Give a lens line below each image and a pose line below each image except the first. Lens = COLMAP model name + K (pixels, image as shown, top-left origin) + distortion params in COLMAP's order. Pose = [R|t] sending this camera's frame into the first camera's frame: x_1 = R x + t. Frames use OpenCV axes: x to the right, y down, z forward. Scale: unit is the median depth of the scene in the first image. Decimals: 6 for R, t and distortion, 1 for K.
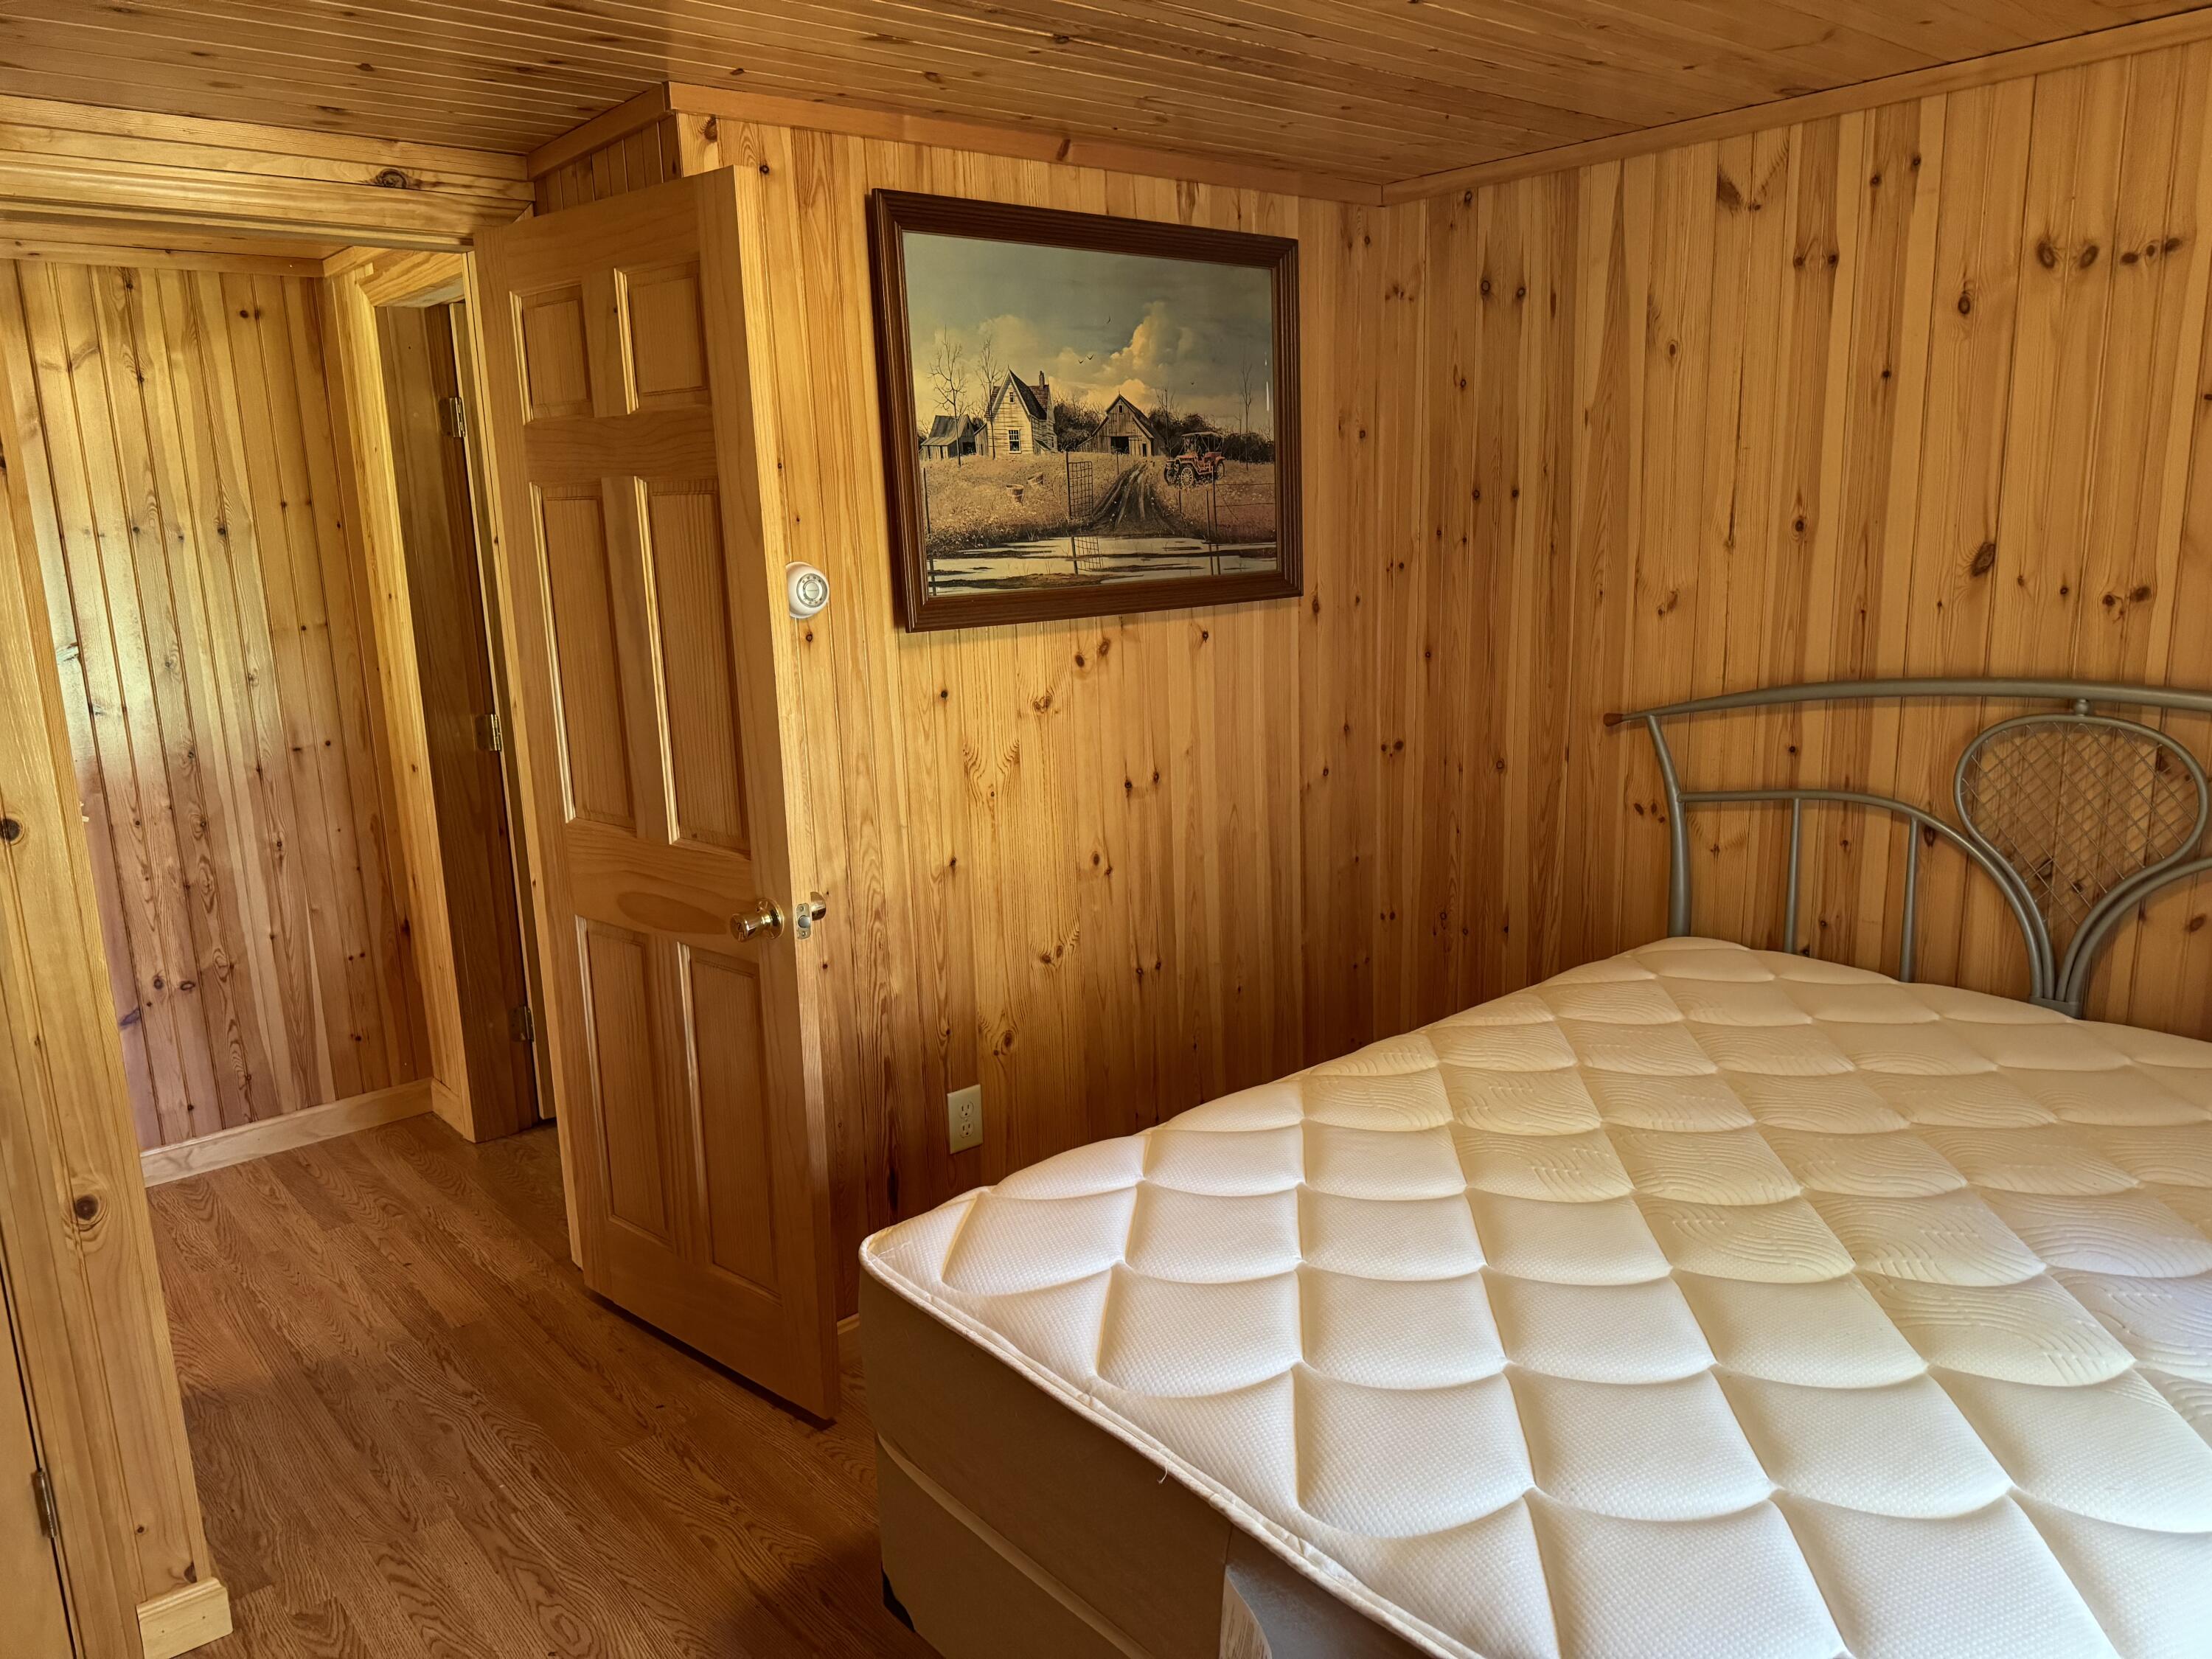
lens RADIAL K [[1562.2, 0, 1105.6], [0, 1562.2, 828.2], [0, 0, 1]] dist [-0.006806, -0.006701]
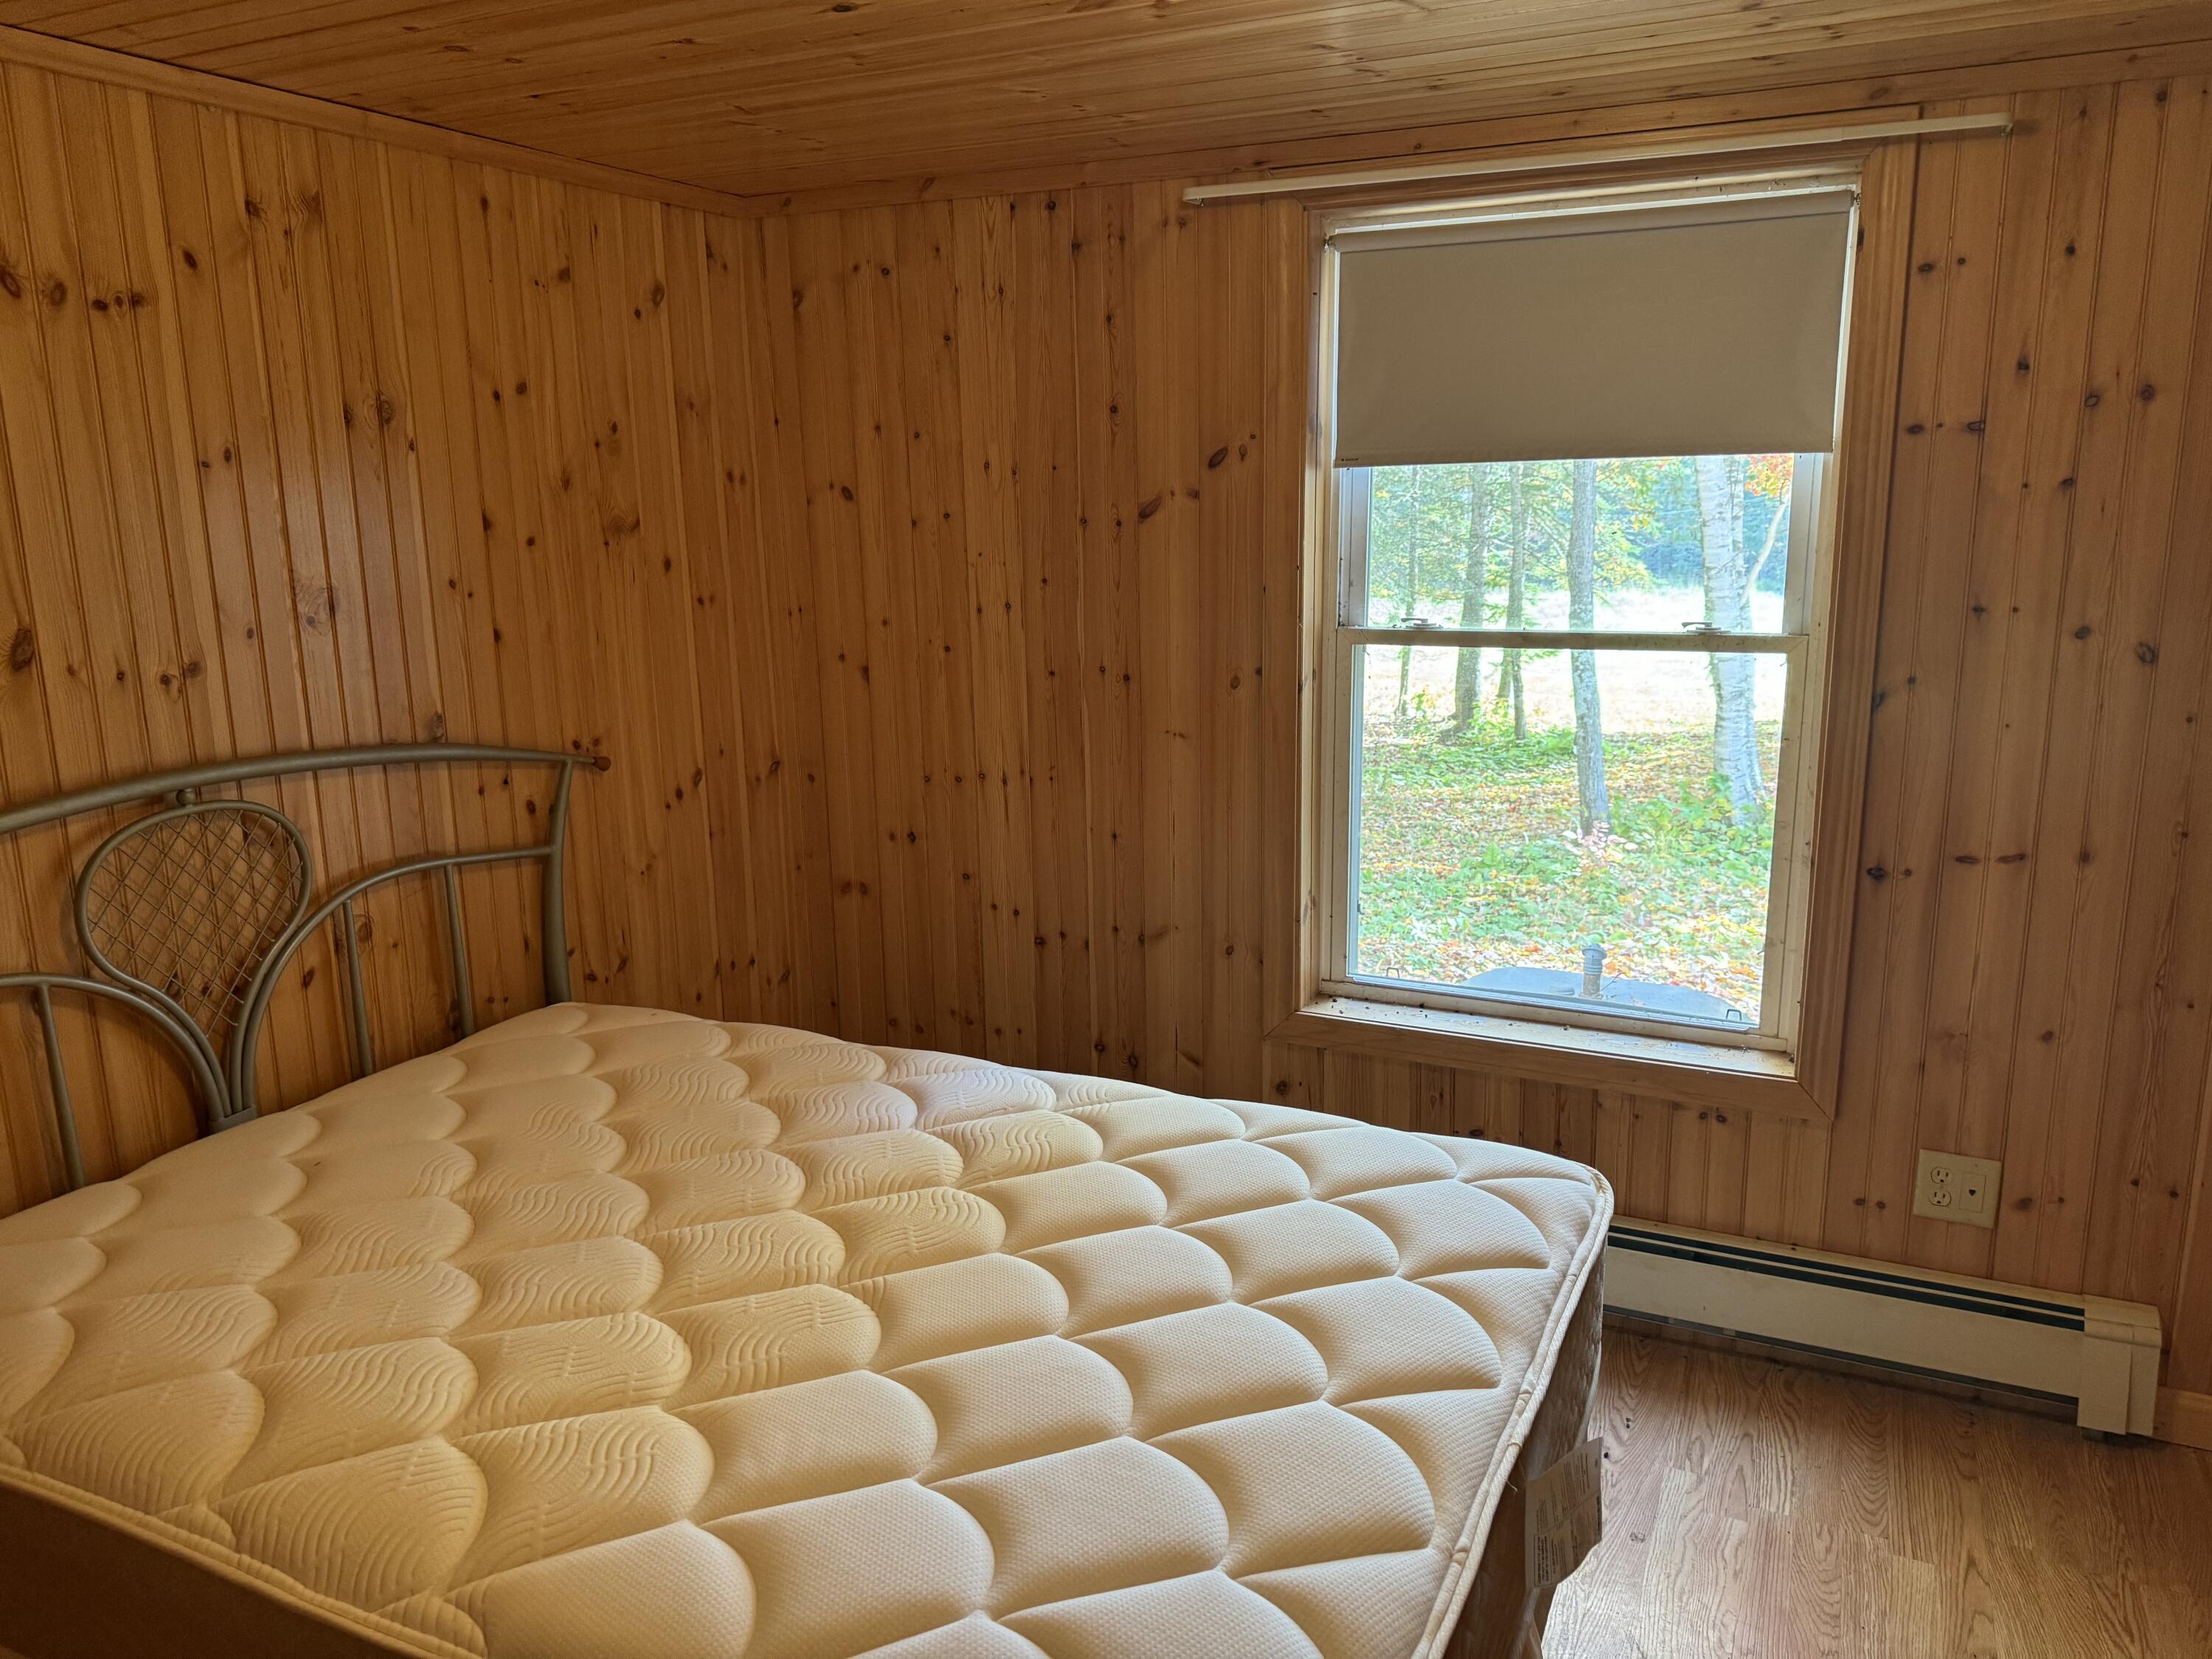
lens RADIAL K [[1562.2, 0, 1099.7], [0, 1562.2, 821.3], [0, 0, 1]] dist [-0.006806, -0.006701]
pose [[-0.400152, -0.144697, 0.904954, -0.416078], [0.225902, 0.941414, 0.250416, -0.175405], [-0.888170, 0.304636, -0.344021, 0.862113]]
